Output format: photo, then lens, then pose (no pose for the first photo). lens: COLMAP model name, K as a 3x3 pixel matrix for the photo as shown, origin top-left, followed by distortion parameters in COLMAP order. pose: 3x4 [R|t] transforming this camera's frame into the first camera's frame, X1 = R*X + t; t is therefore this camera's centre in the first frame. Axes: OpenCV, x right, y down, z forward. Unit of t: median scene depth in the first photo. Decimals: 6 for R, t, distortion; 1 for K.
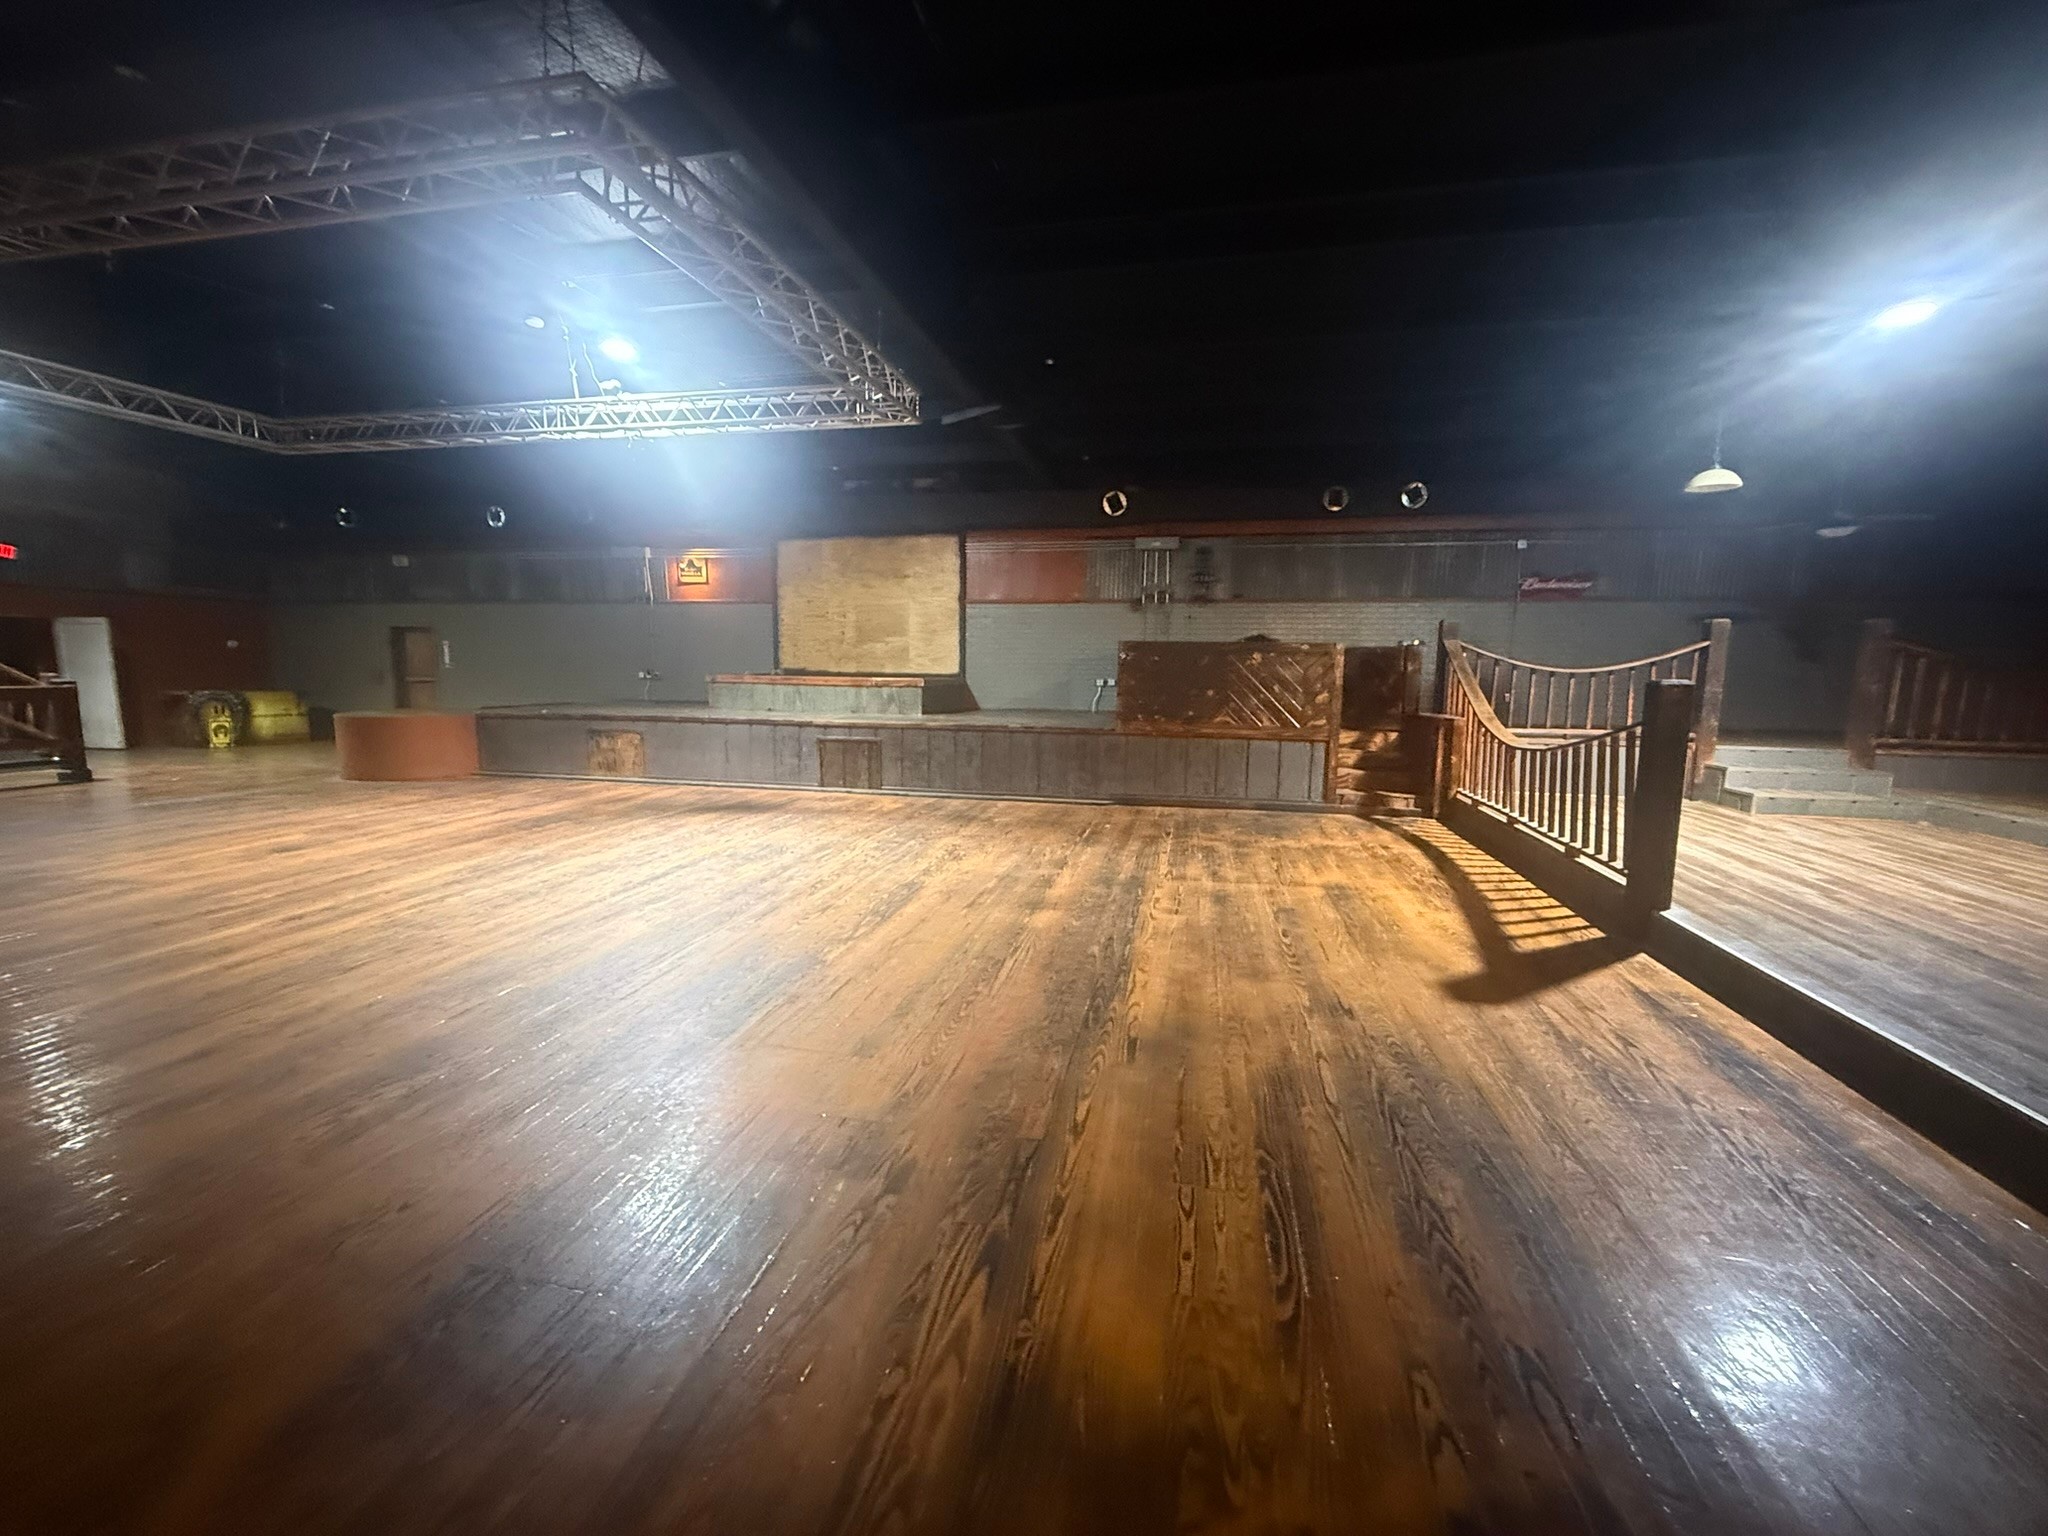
lens RADIAL K [[812.5, 0, 1022.0], [0, 812.5, 773.7], [0, 0, 1]] dist [-0.001277, -0.000018]
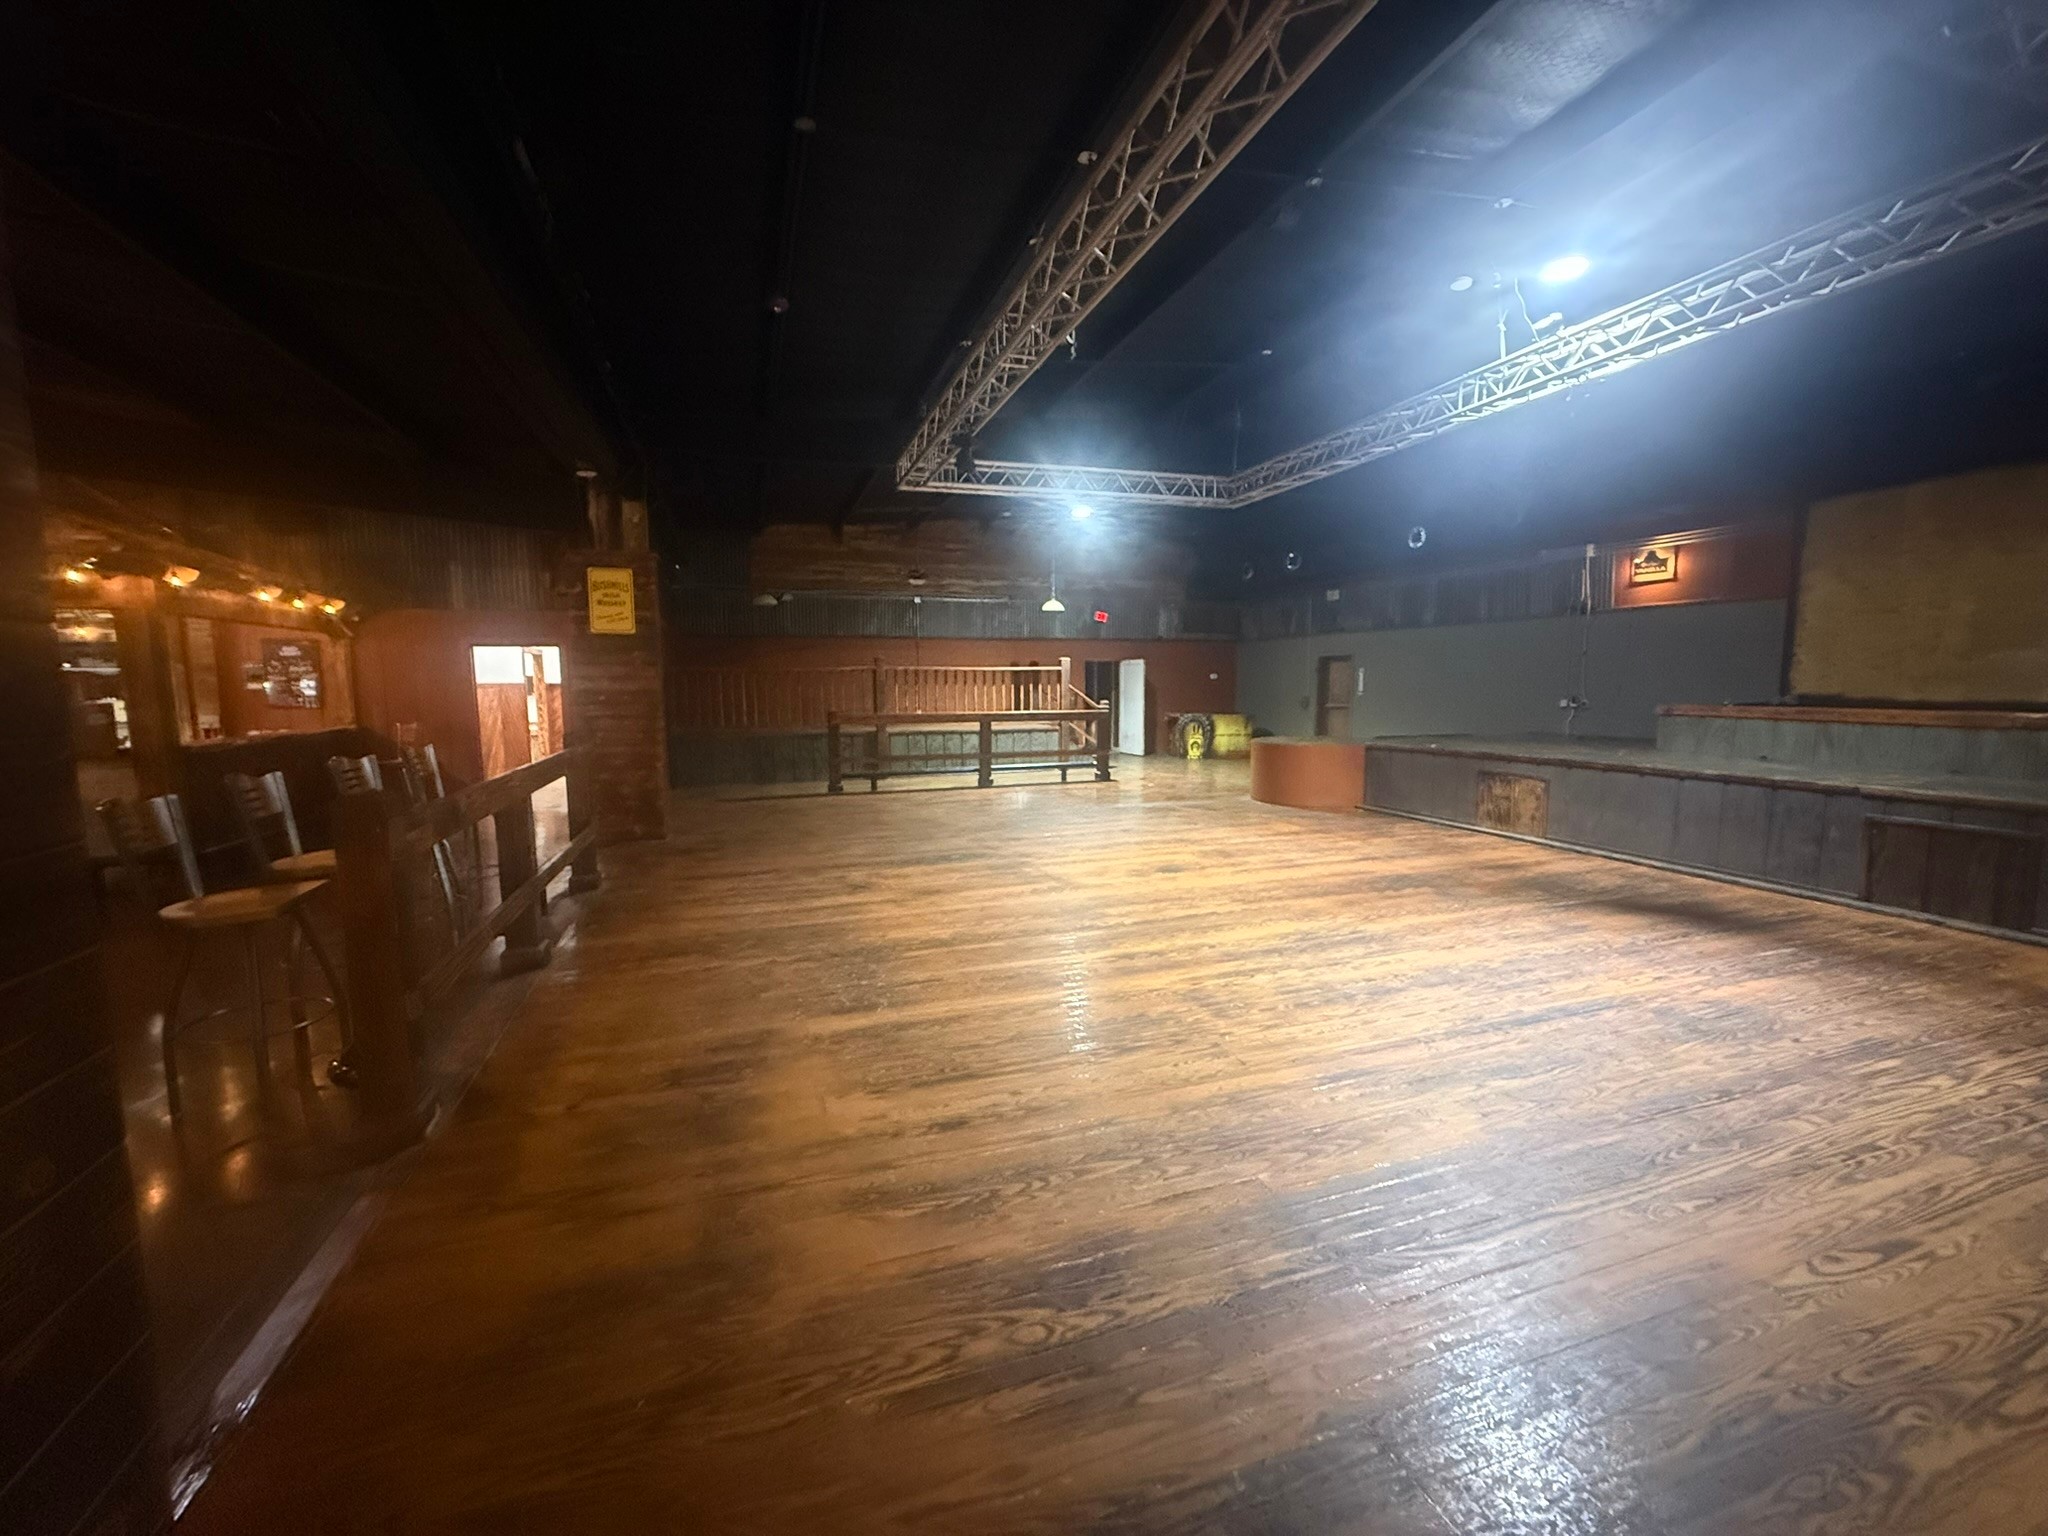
lens RADIAL K [[812.5, 0, 1022.2], [0, 812.5, 768.8], [0, 0, 1]] dist [-0.001277, -0.000018]
pose [[0.511015, 0.073853, -0.856393, -0.083707], [-0.102425, 0.994435, 0.024640, -0.038763], [0.853448, 0.075125, 0.515736, 0.231002]]
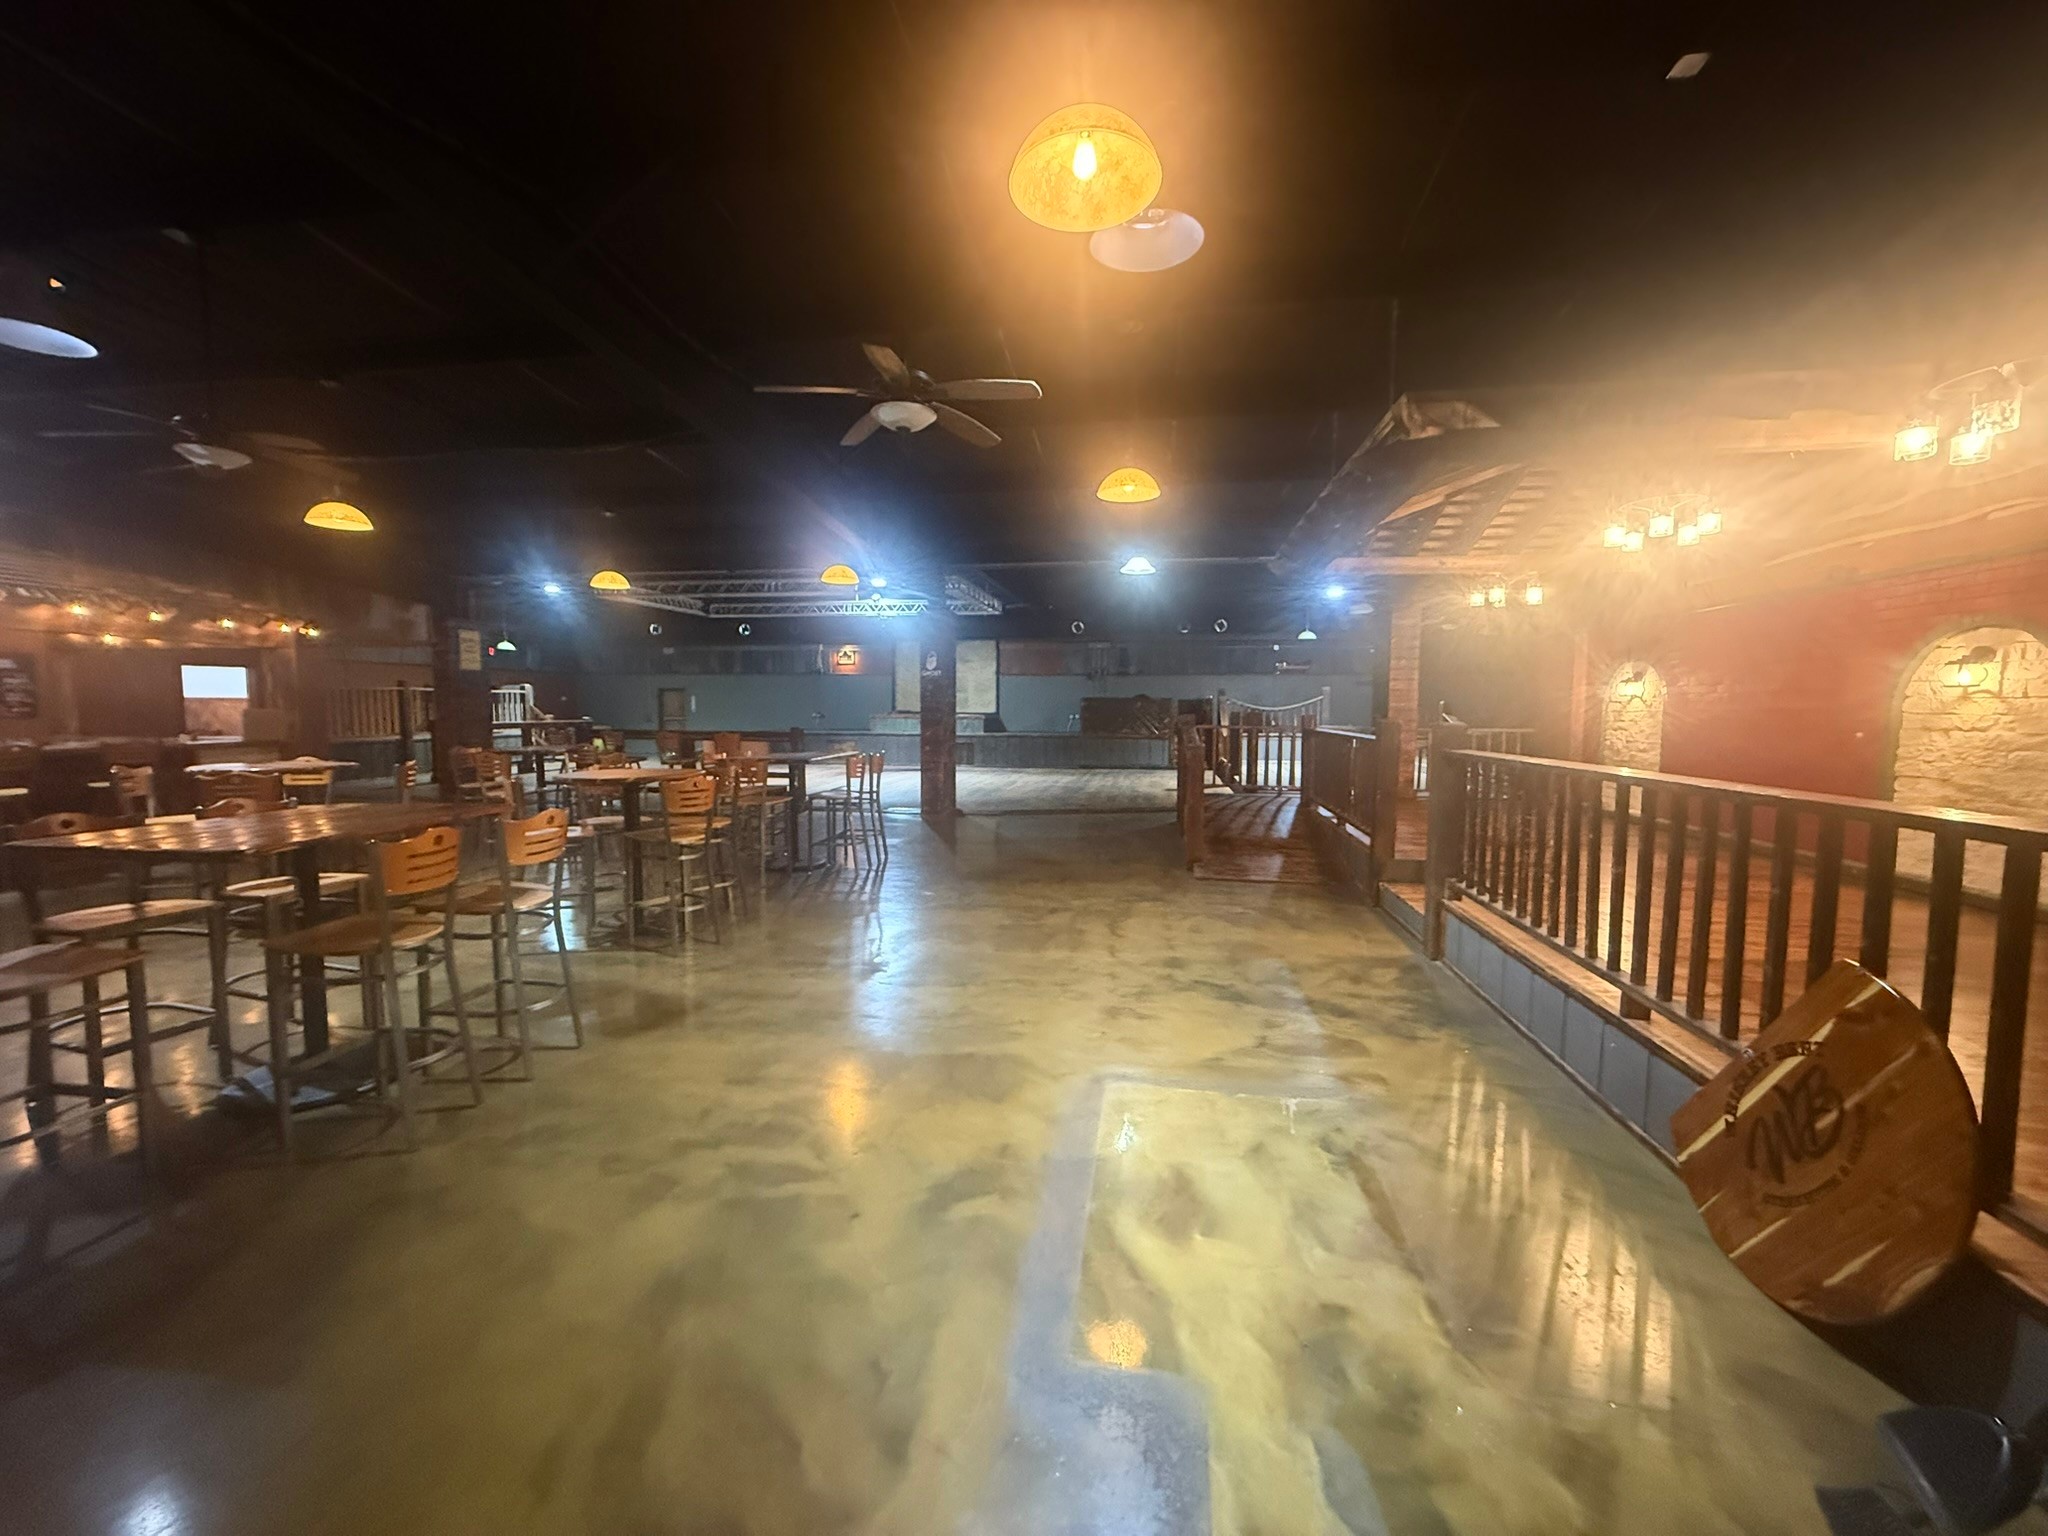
lens RADIAL K [[812.5, 0, 1018.5], [0, 812.5, 767.9], [0, 0, 1]] dist [-0.001277, -0.000018]
pose [[0.999164, -0.009930, 0.039663, -0.177110], [0.012222, 0.998242, -0.057993, 0.196722], [-0.039017, 0.058430, 0.997529, -1.500598]]
